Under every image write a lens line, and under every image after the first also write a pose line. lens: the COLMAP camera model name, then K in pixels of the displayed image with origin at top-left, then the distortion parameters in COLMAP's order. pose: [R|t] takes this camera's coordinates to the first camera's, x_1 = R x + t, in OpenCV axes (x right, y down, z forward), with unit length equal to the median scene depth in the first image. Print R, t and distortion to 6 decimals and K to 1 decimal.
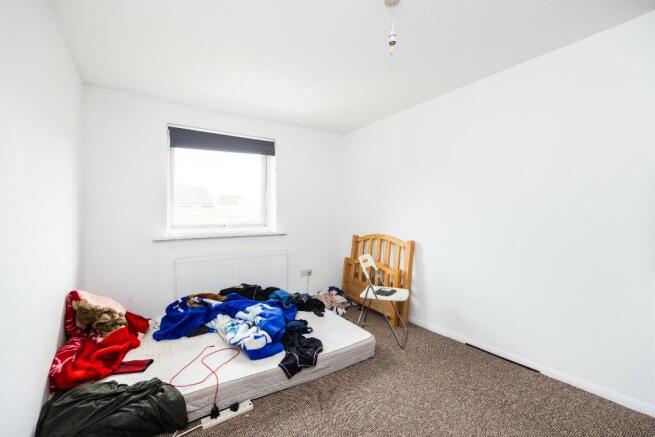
lens RADIAL K [[261.8, 0, 327.7], [0, 261.8, 216.4], [0, 0, 1]] dist [-0.000392, 0.000090]
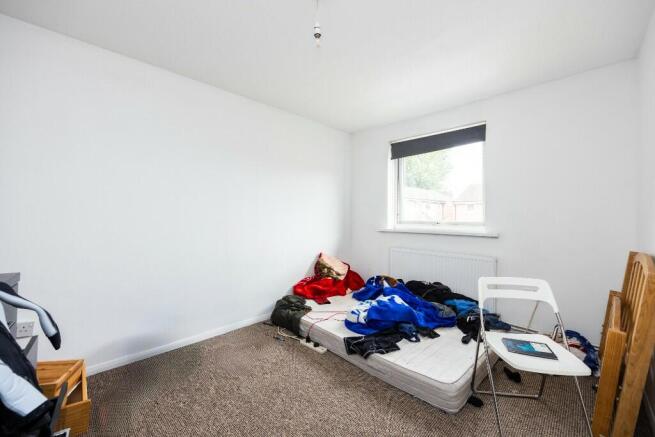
lens RADIAL K [[261.8, 0, 327.7], [0, 261.8, 217.3], [0, 0, 1]] dist [-0.000392, 0.000090]
pose [[0.244079, 0.015139, -0.969637, 0.555212], [-0.003819, 0.999885, 0.014650, -0.000835], [0.969748, 0.000128, 0.244109, 0.369820]]
